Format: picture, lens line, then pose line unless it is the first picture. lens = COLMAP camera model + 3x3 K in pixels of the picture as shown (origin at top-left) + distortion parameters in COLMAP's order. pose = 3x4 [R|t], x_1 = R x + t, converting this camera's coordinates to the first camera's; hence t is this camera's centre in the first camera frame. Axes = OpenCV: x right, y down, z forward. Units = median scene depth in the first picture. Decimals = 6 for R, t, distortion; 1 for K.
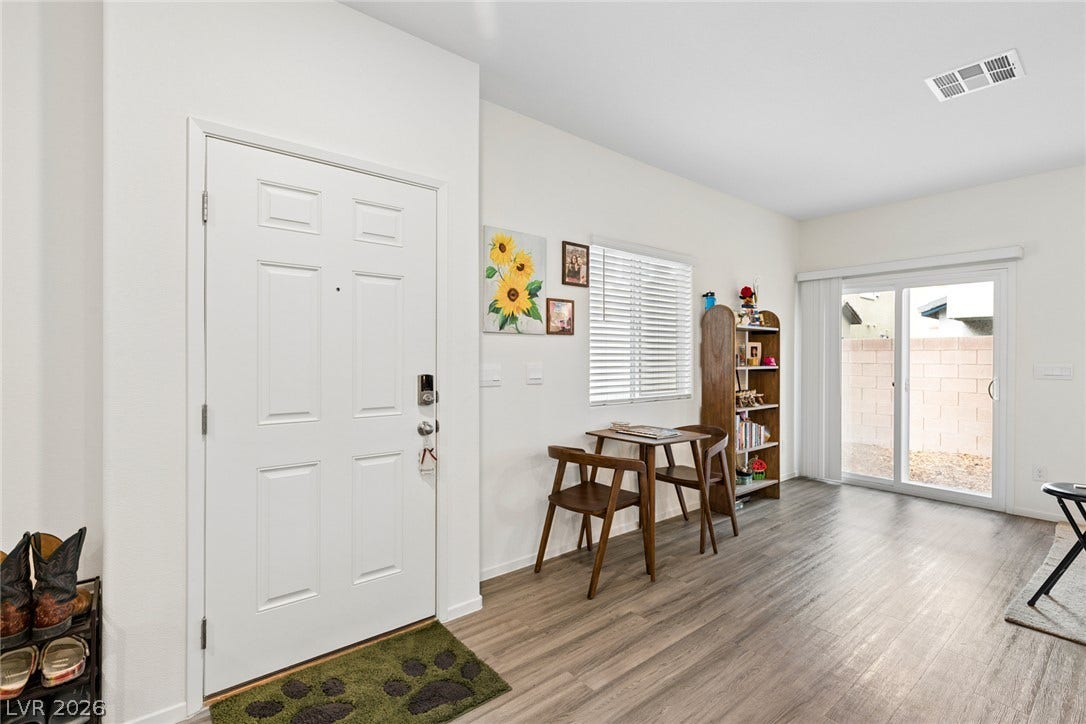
lens RADIAL K [[492.9, 0, 538.9], [0, 492.9, 358.1], [0, 0, 1]] dist [0.002931, -0.001049]
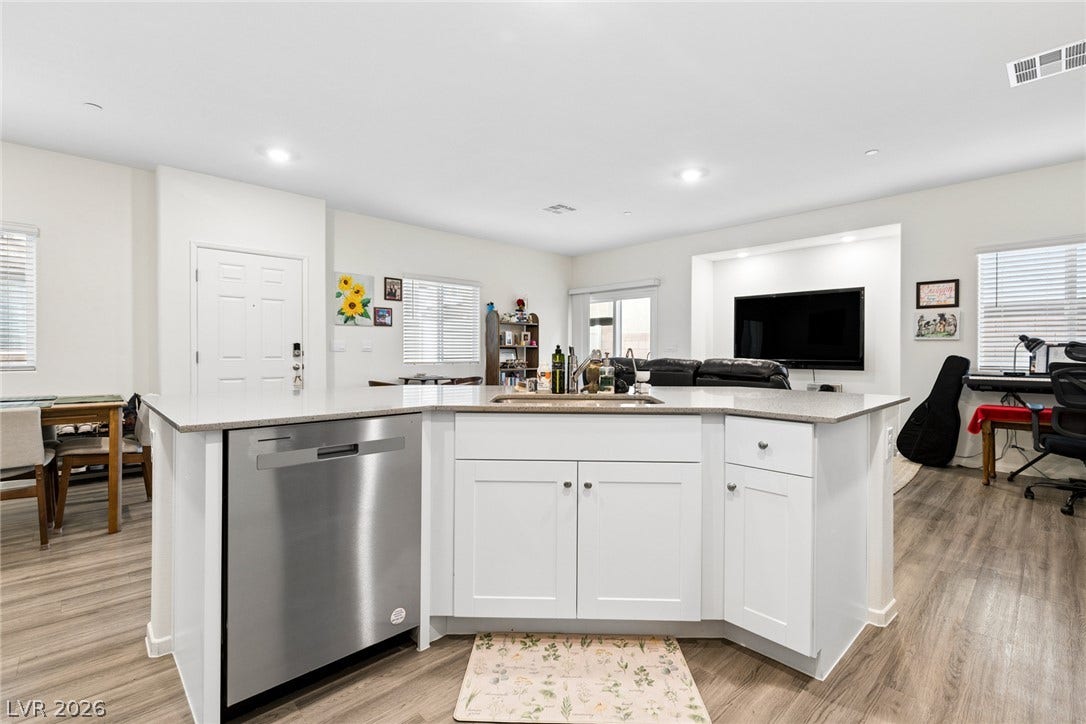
lens RADIAL K [[492.9, 0, 544.2], [0, 492.9, 356.1], [0, 0, 1]] dist [0.002931, -0.001049]
pose [[0.996847, -0.000419, 0.079350, 0.526315], [-0.000031, 0.999984, 0.005662, 0.058749], [-0.079351, -0.005646, 0.996831, -0.975389]]
